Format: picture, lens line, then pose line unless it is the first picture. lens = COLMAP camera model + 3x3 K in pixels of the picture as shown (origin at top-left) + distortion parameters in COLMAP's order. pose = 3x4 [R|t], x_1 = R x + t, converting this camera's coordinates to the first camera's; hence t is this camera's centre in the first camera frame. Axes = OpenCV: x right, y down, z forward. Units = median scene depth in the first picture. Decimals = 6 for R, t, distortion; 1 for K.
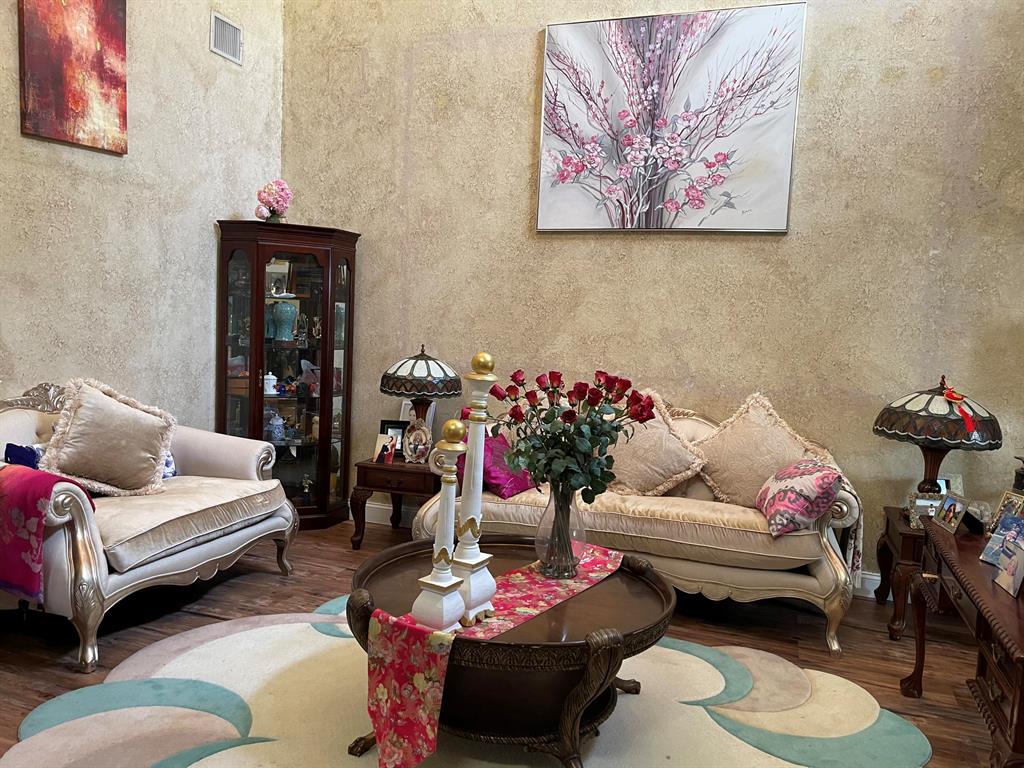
lens RADIAL K [[769.3, 0, 511.8], [0, 769.3, 390.1], [0, 0, 1]] dist [0.065352, -0.086676]
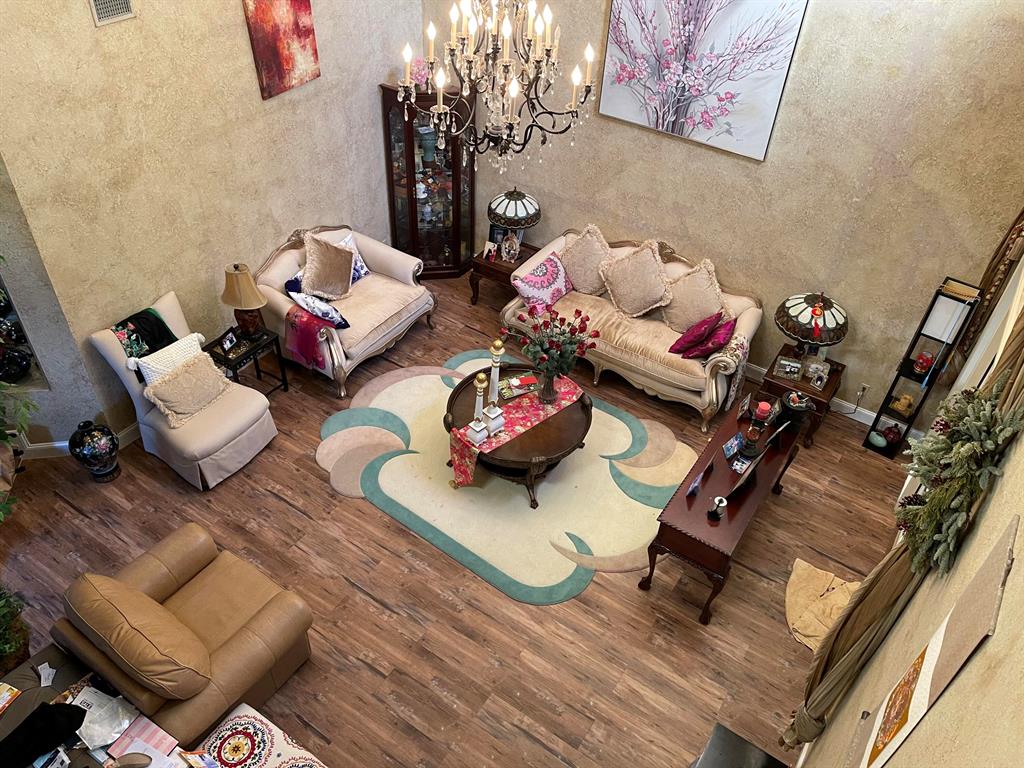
lens RADIAL K [[769.3, 0, 516.1], [0, 769.3, 386.8], [0, 0, 1]] dist [0.065352, -0.086676]
pose [[0.970974, 0.154165, -0.182876, 0.234584], [-0.020262, 0.814841, 0.579330, -0.656418], [0.238327, -0.558808, 0.794313, -0.428359]]
